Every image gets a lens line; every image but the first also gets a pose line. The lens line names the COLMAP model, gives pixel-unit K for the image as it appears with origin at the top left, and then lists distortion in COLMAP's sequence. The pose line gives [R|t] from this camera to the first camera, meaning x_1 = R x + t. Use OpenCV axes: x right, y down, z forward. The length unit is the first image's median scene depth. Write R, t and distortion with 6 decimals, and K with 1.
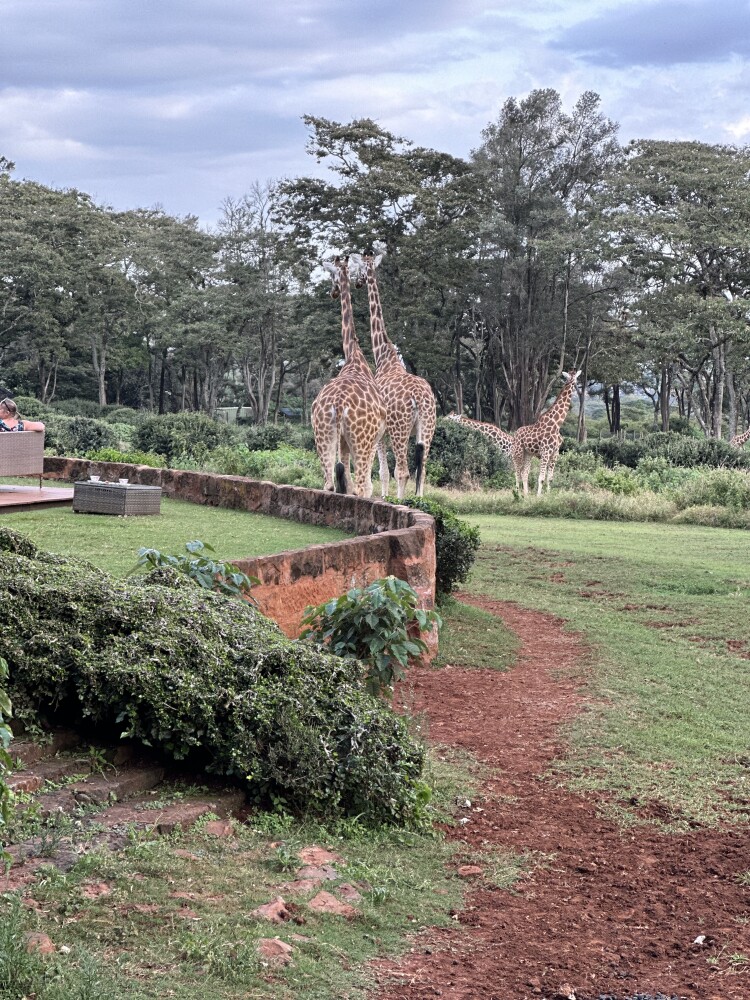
lens RADIAL K [[2231.0, 0, 379.4], [0, 2231.0, 502.4], [0, 0, 1]] dist [0.048490, 0.000000]
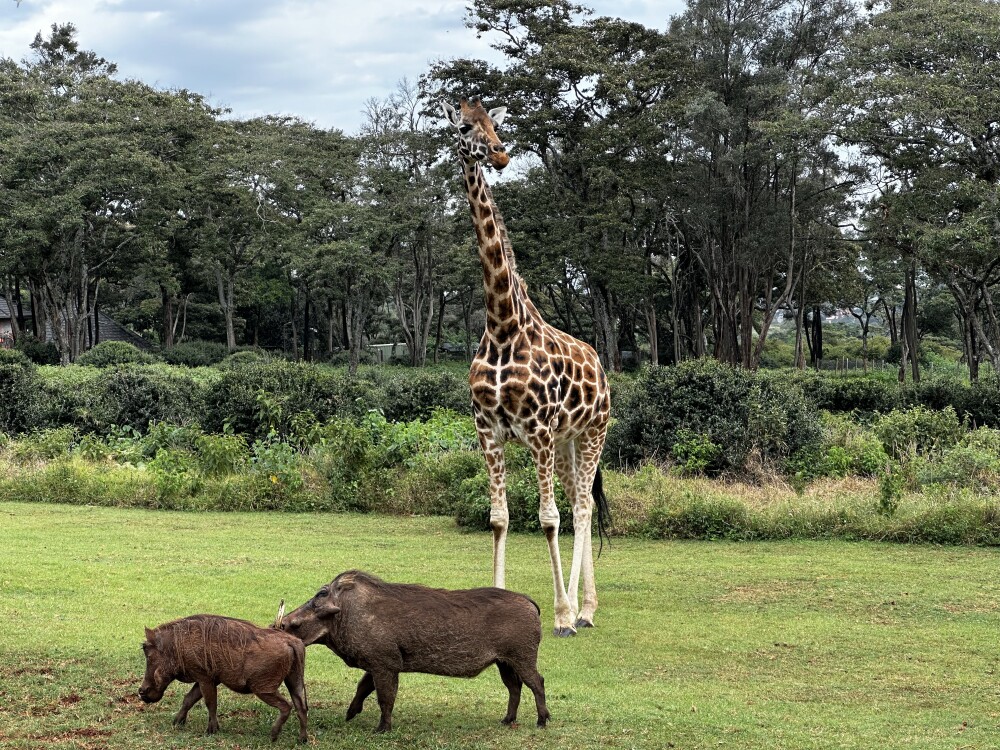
lens RADIAL K [[2231.0, 0, 498.0], [0, 2231.0, 374.7], [0, 0, 1]] dist [0.048490, 0.000000]
pose [[0.999373, -0.029287, -0.019897, -0.007633], [0.028751, 0.999231, -0.026668, -0.009390], [0.020662, 0.026080, 0.999446, 0.193851]]
